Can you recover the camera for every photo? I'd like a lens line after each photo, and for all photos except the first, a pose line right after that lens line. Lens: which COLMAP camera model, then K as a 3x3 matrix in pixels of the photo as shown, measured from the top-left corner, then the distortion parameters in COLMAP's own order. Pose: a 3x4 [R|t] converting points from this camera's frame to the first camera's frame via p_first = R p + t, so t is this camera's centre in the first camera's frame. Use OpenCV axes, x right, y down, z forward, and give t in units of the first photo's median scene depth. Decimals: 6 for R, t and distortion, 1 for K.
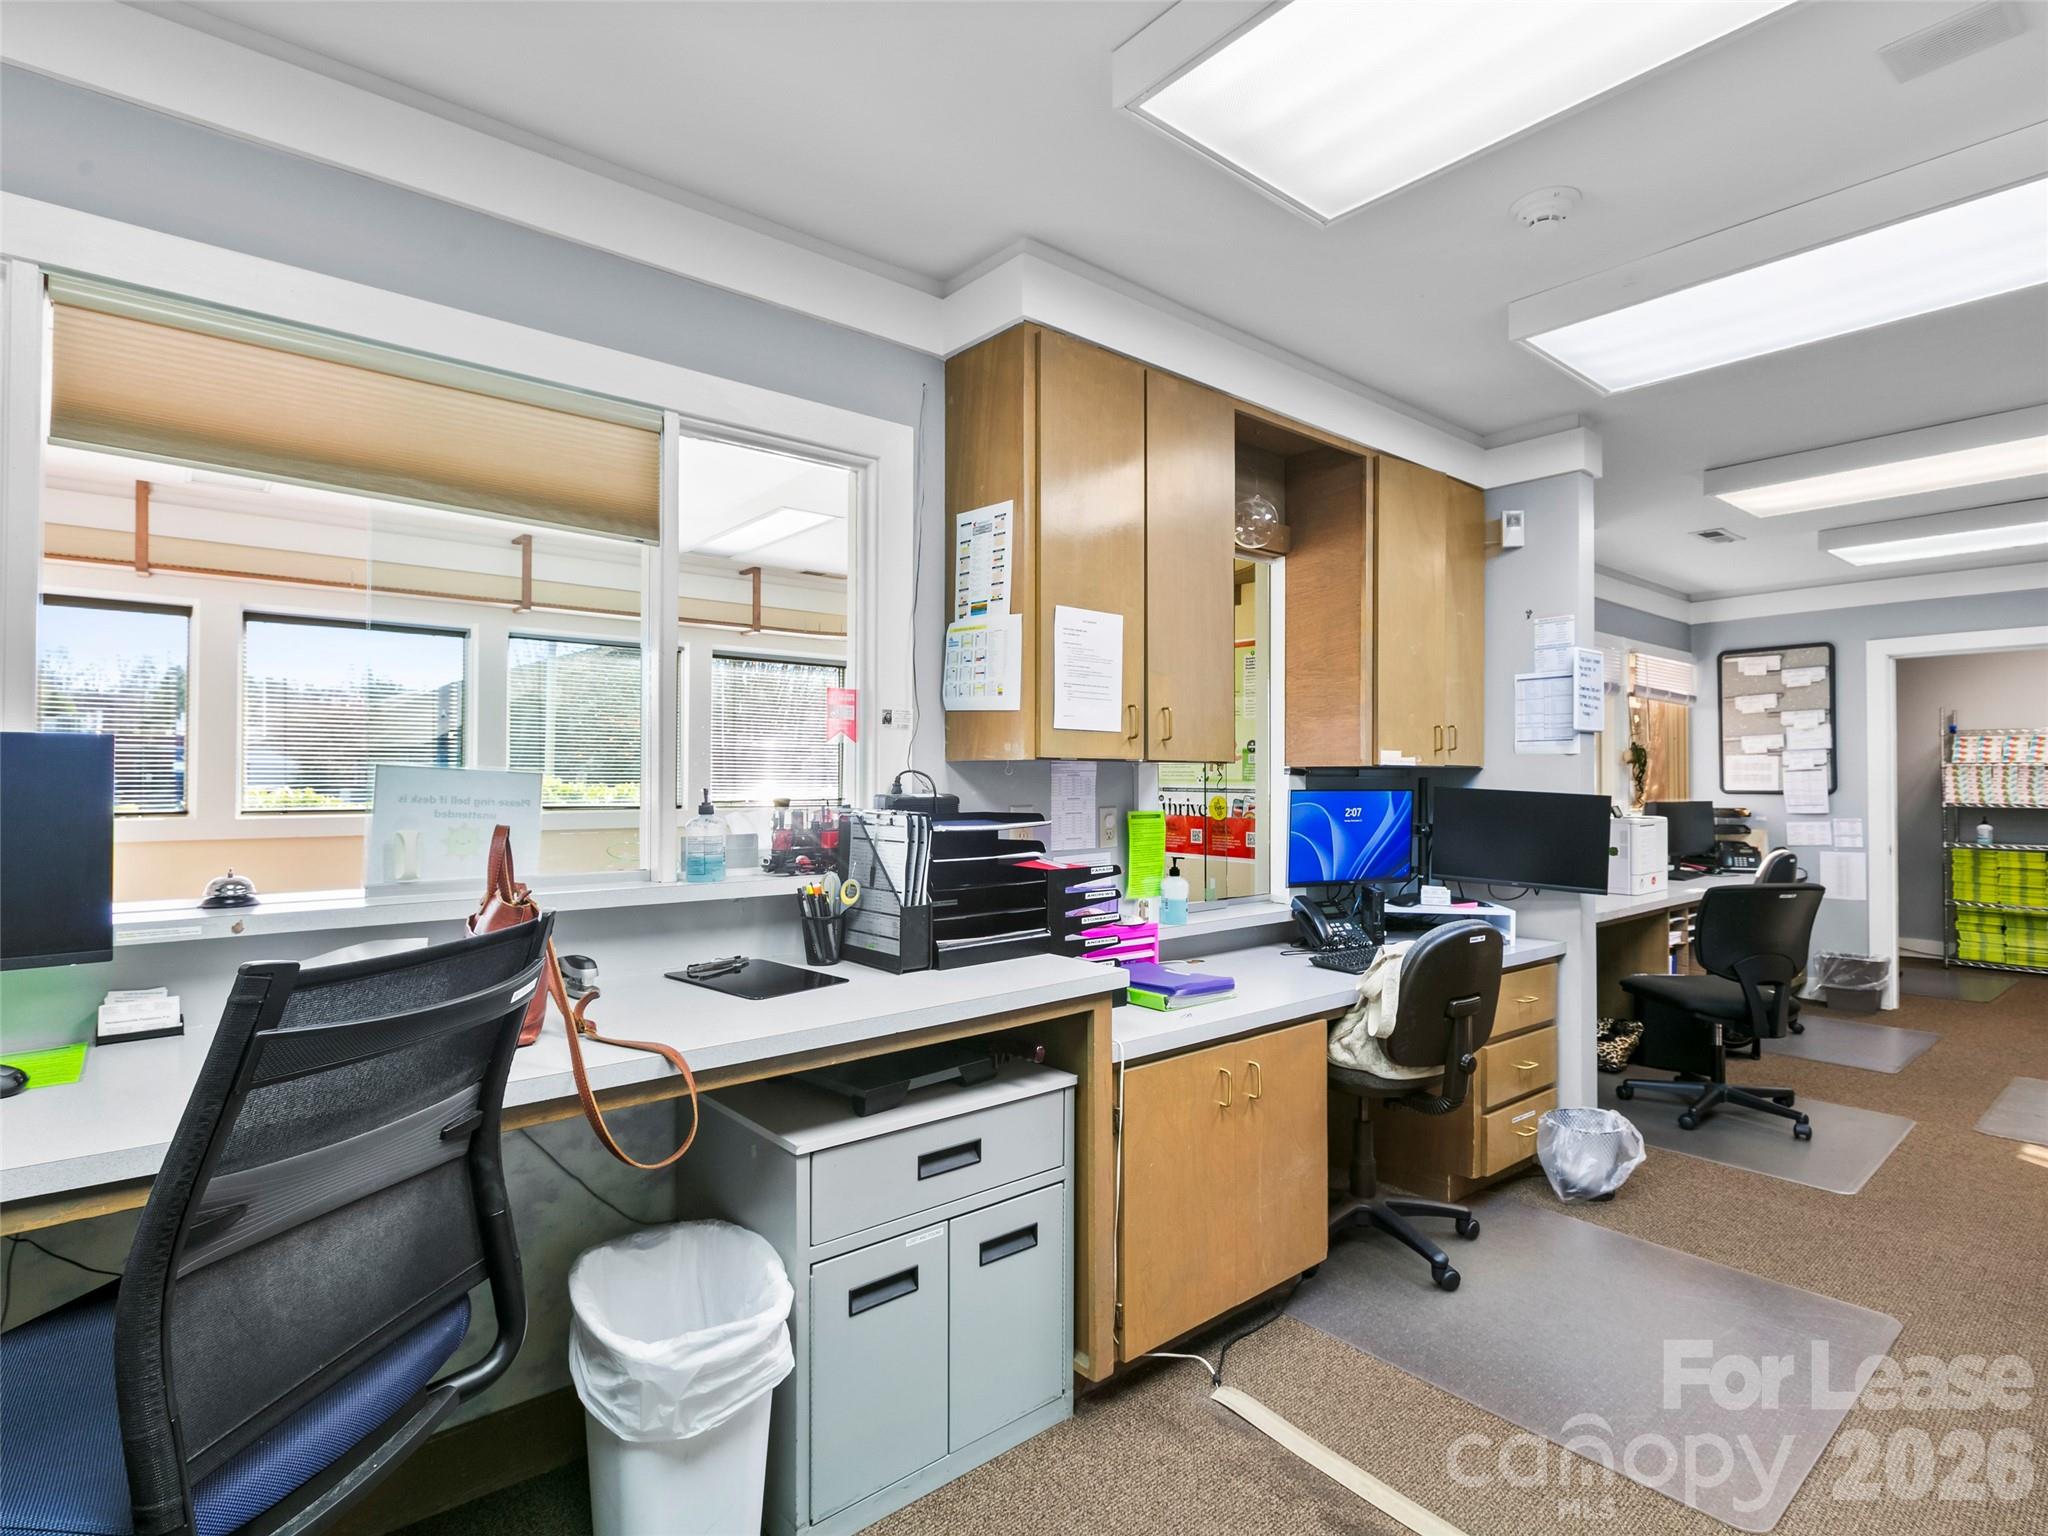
lens RADIAL K [[1041.8, 0, 1023.6], [0, 1041.8, 768.2], [0, 0, 1]] dist [0.006321, 0.000188]
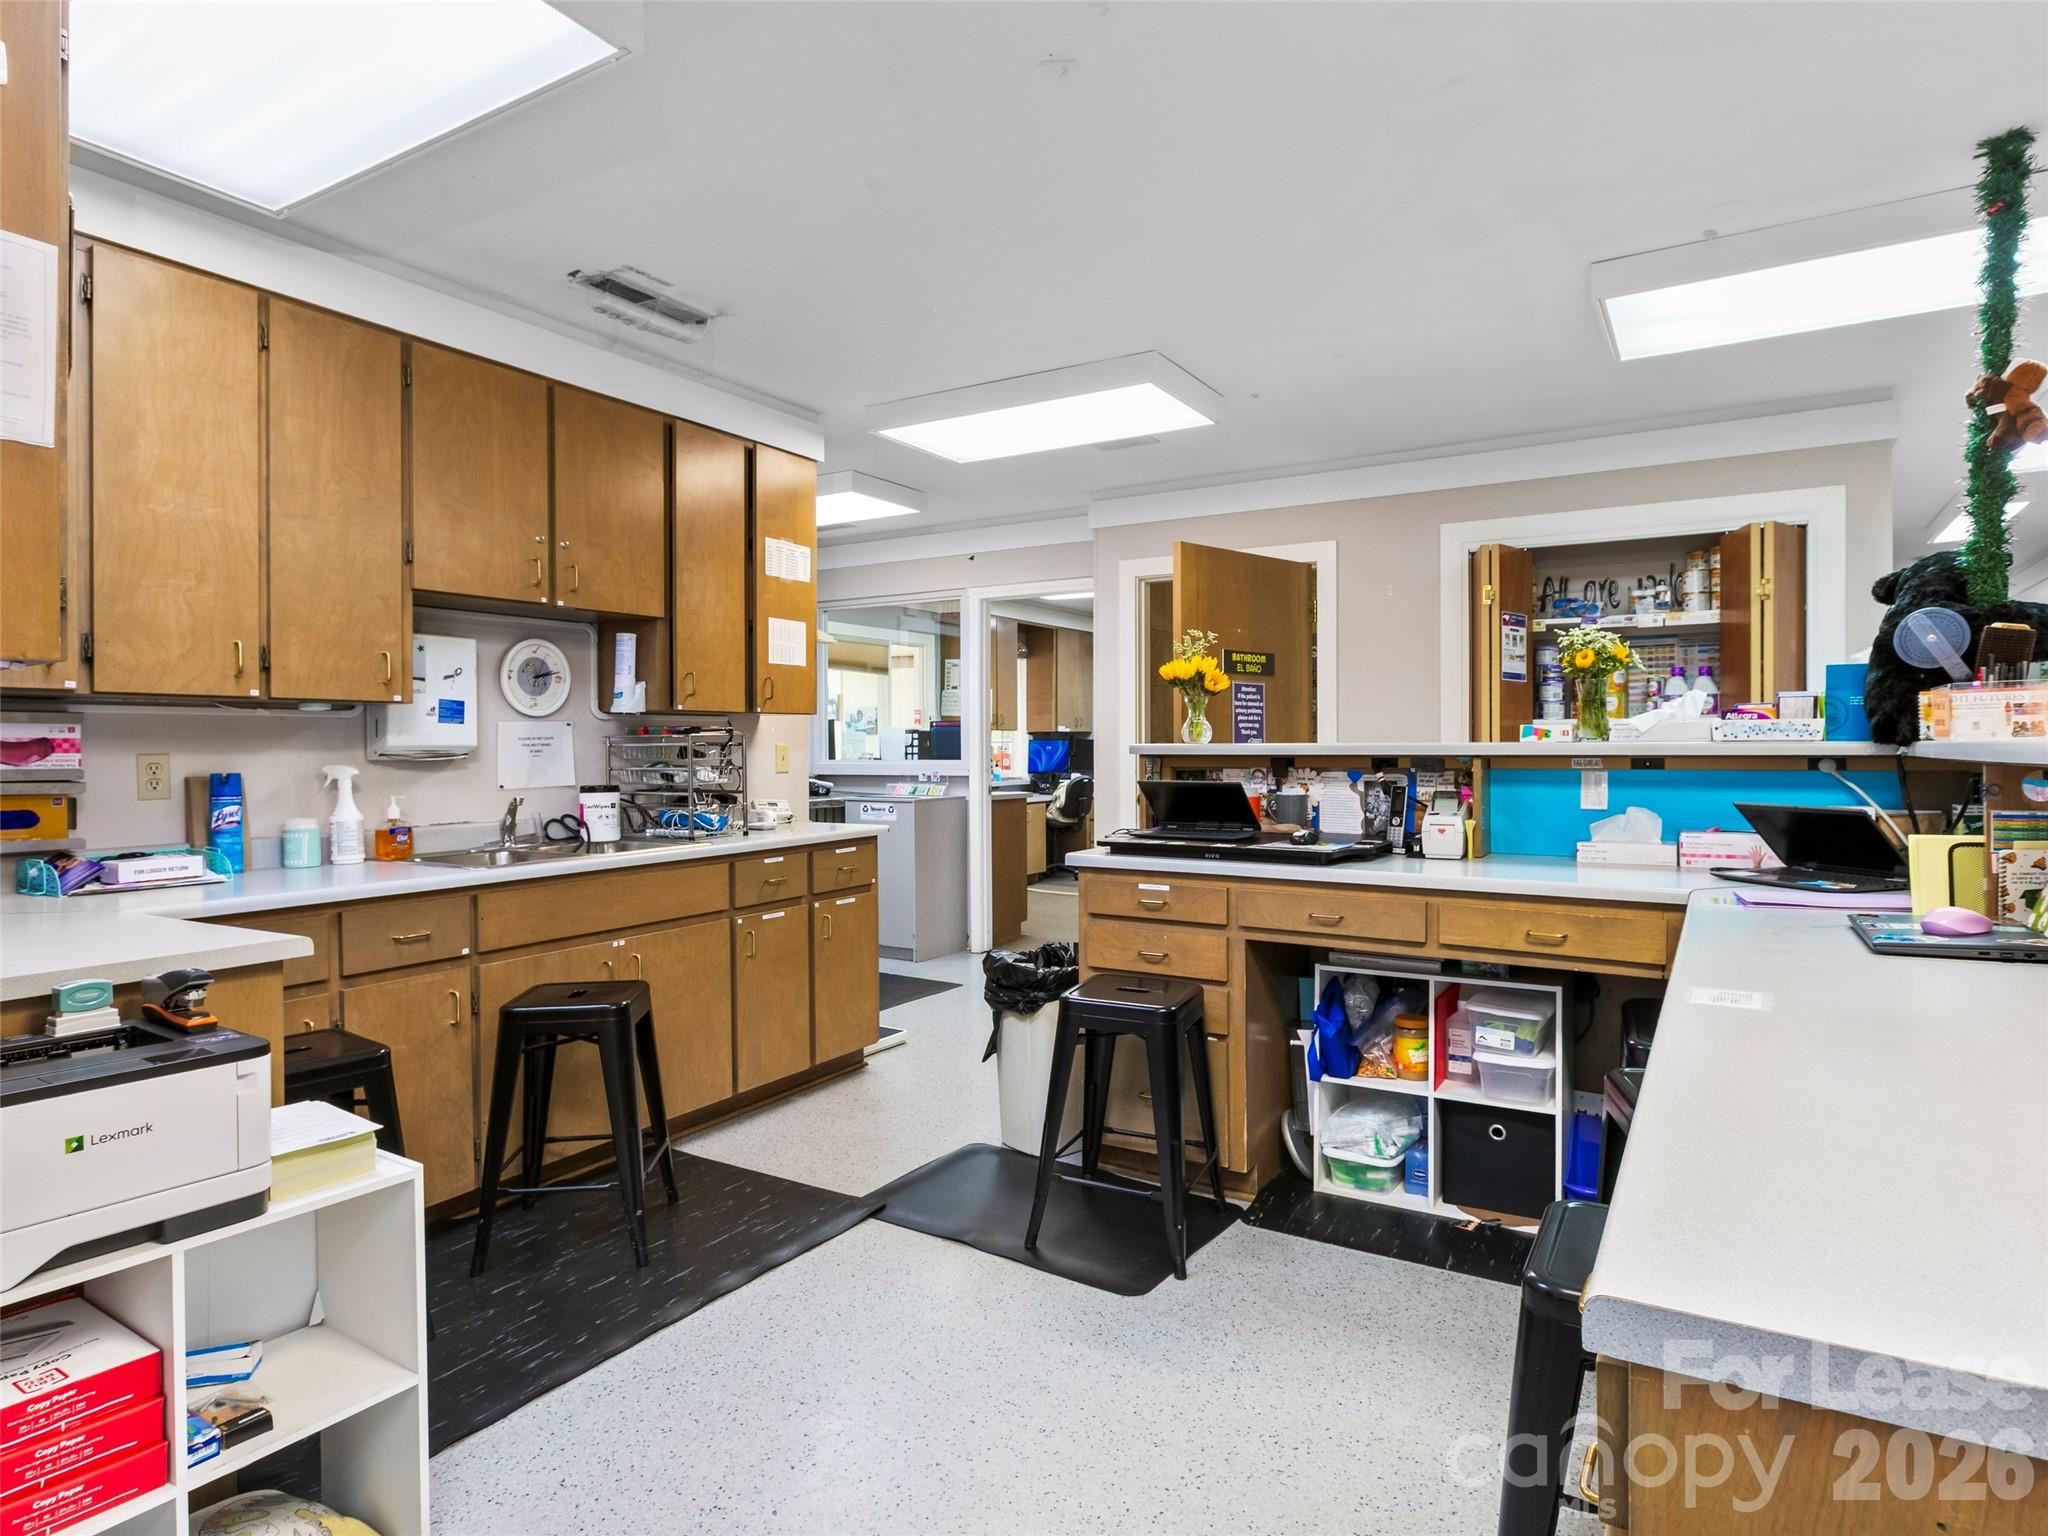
lens RADIAL K [[1159.3, 0, 1022.8], [0, 1159.3, 761.5], [0, 0, 1]] dist [-0.000048, 0.000000]
pose [[0.949448, -0.007163, 0.313843, -0.788185], [0.002329, 0.999873, 0.015774, 0.031128], [-0.313916, -0.014246, 0.949344, -2.097796]]
